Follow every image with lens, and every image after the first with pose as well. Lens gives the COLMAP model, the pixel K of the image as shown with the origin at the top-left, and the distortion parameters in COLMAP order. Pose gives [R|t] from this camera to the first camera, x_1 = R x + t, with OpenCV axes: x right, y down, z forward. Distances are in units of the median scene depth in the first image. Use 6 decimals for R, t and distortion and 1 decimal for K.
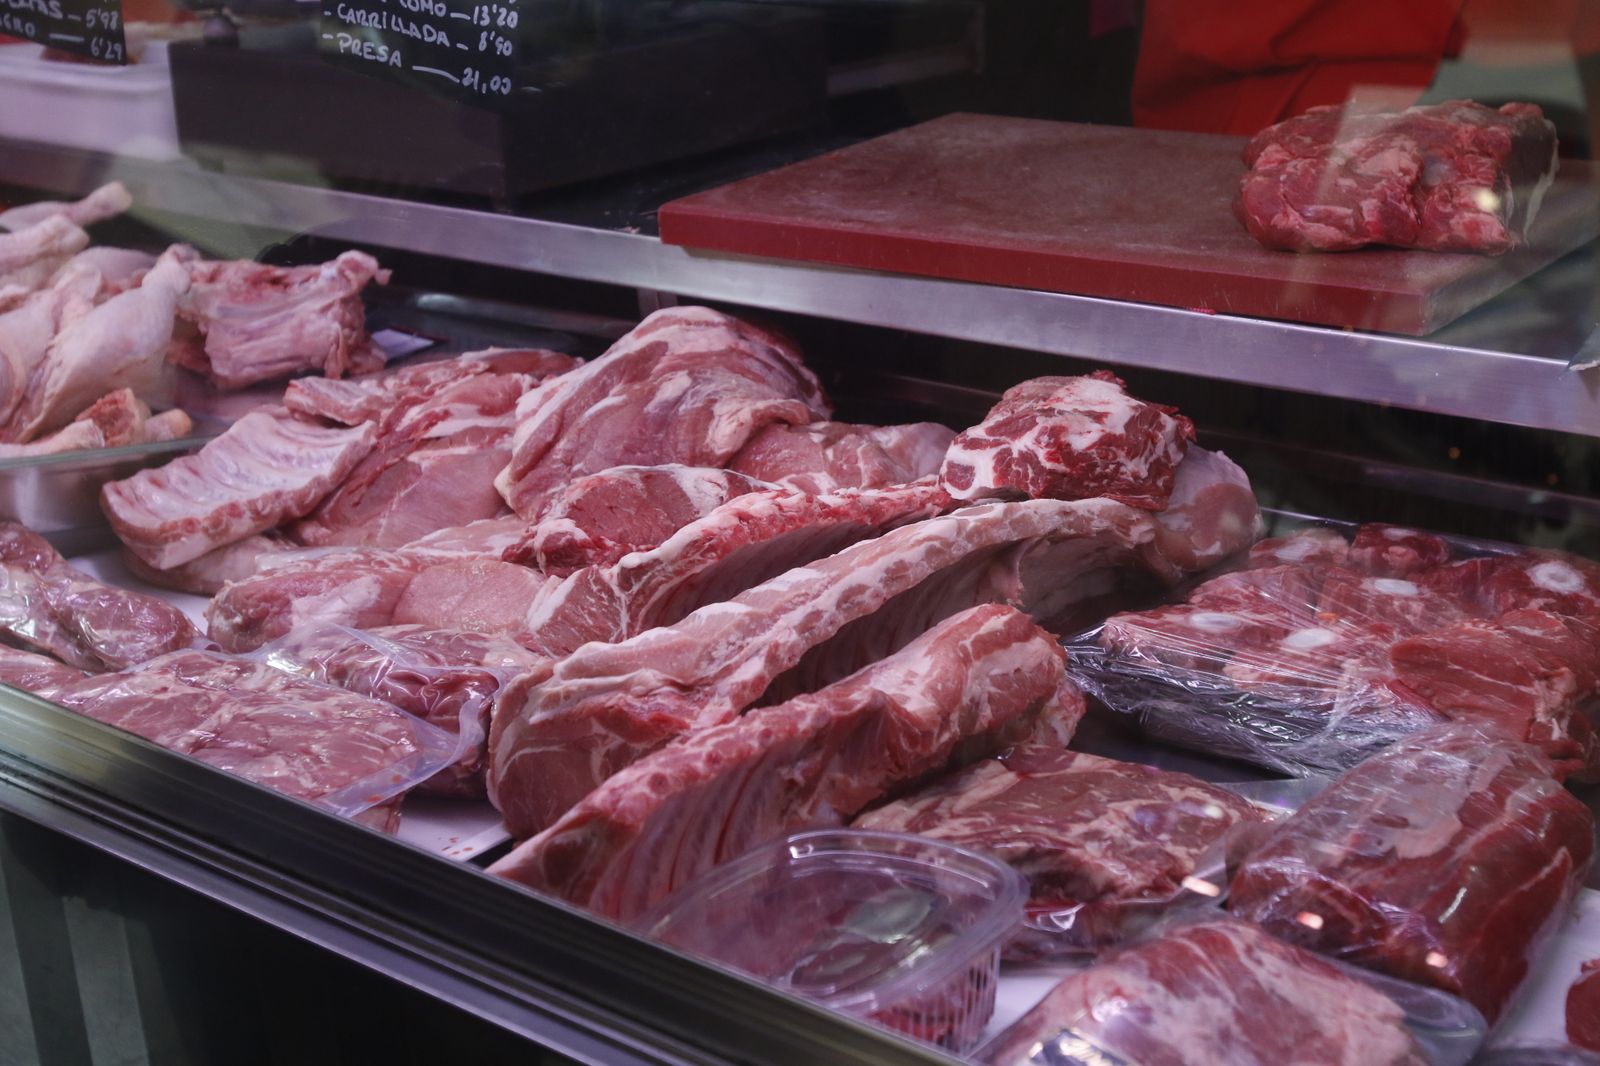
lens RADIAL K [[2431.9, 0, 800.0], [0, 2431.9, 533.0], [0, 0, 1]] dist [-0.017885, 0.029740]
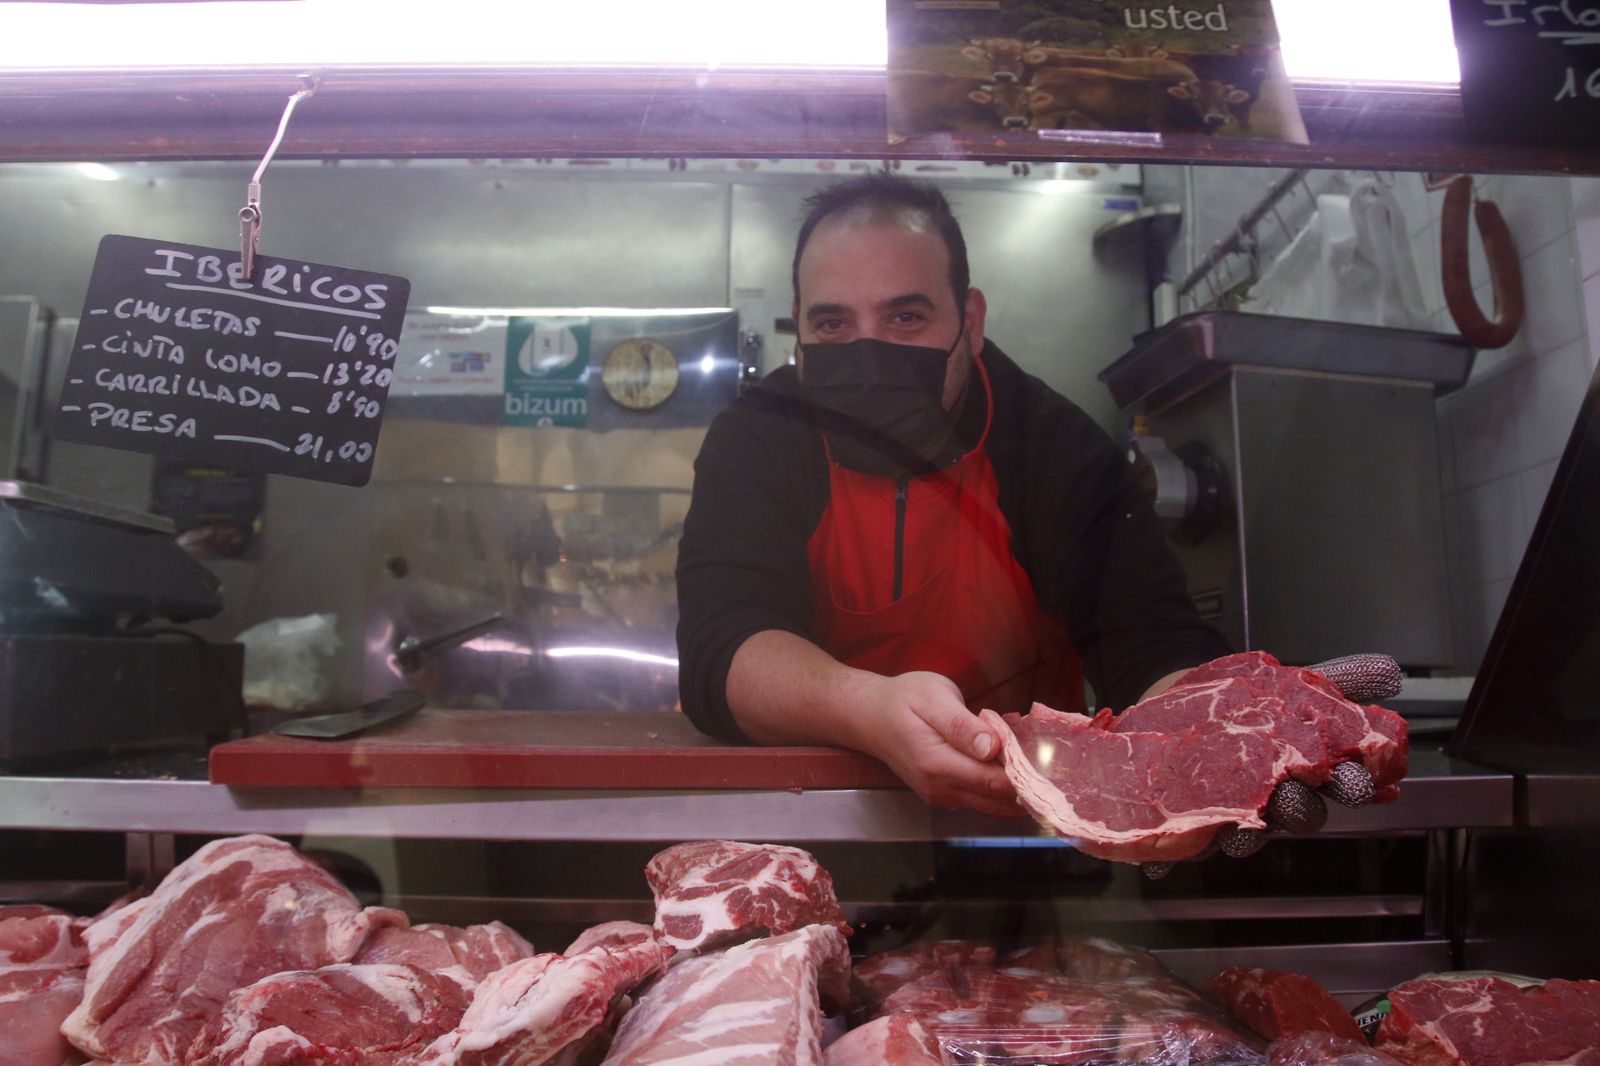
lens RADIAL K [[1171.5, 0, 800.0], [0, 1171.5, 533.0], [0, 0, 1]] dist [-0.097196, 0.056037]
pose [[0.768703, 0.111435, 0.629824, -0.232329], [0.176225, 0.909693, -0.376036, 0.018919], [-0.614850, 0.400051, 0.679646, 0.584626]]
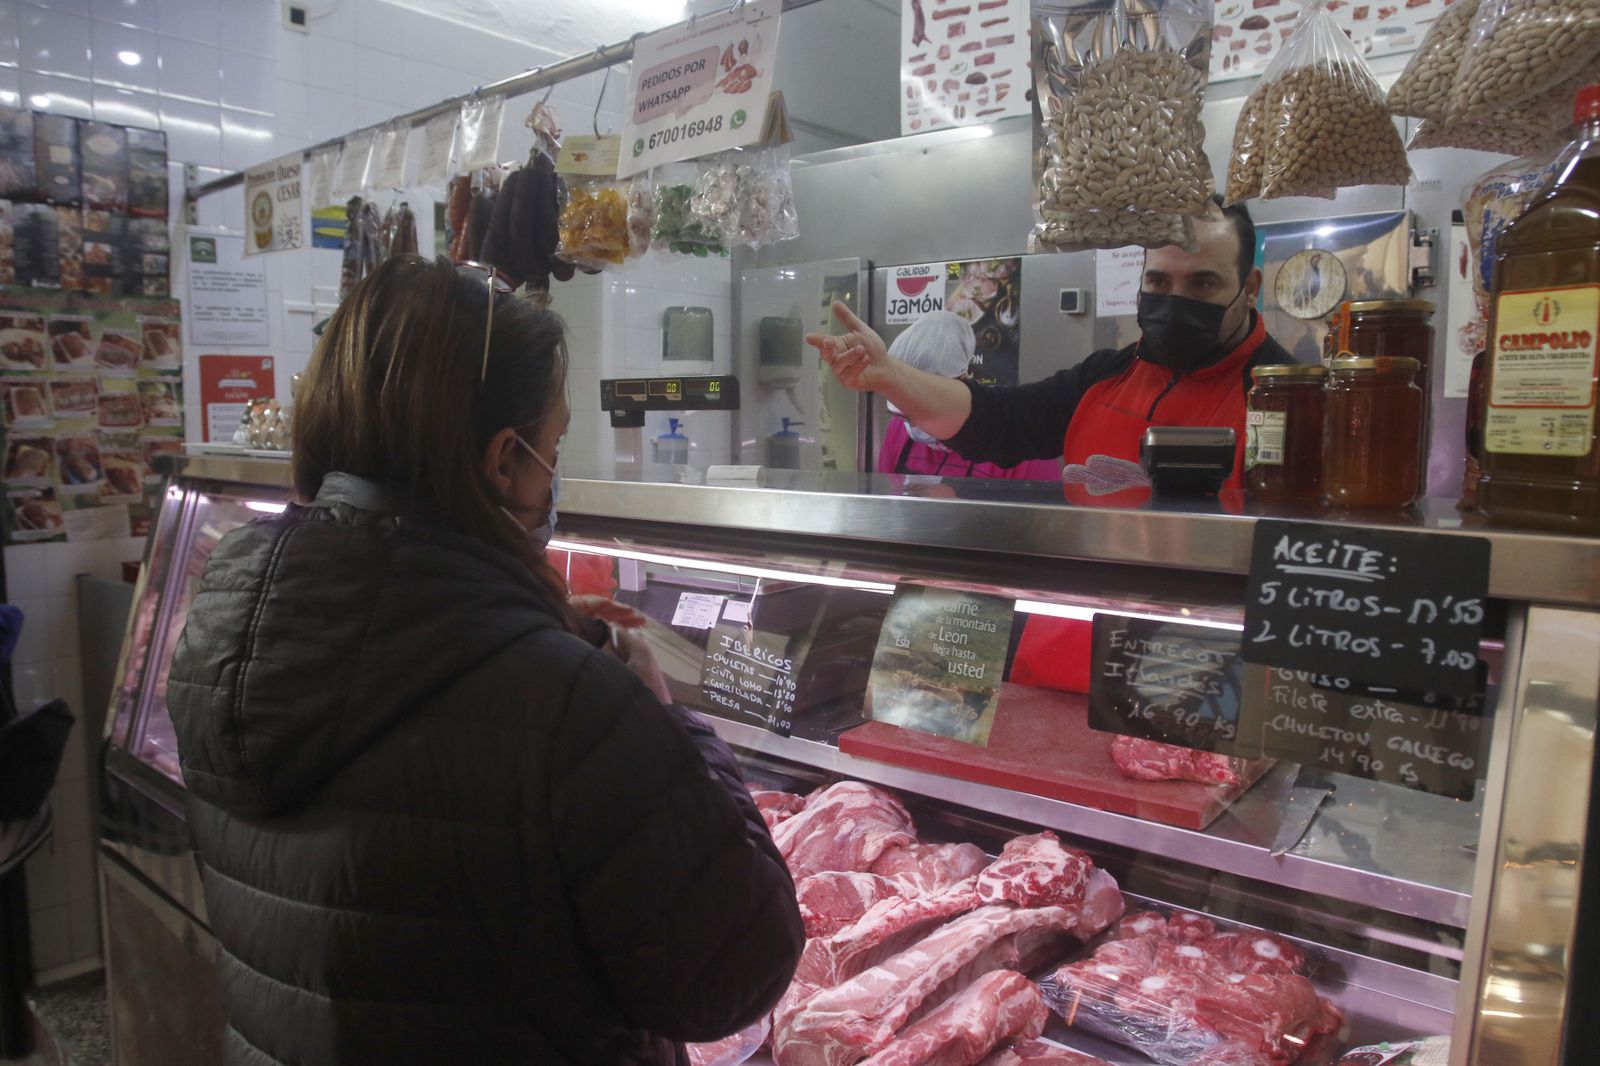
lens RADIAL K [[1171.5, 0, 800.0], [0, 1171.5, 533.0], [0, 0, 1]] dist [-0.097196, 0.056037]
pose [[0.998694, 0.013427, -0.049294, -0.054144], [-0.022623, 0.981320, -0.191049, -0.138510], [0.045808, 0.191915, 0.980342, -0.077056]]
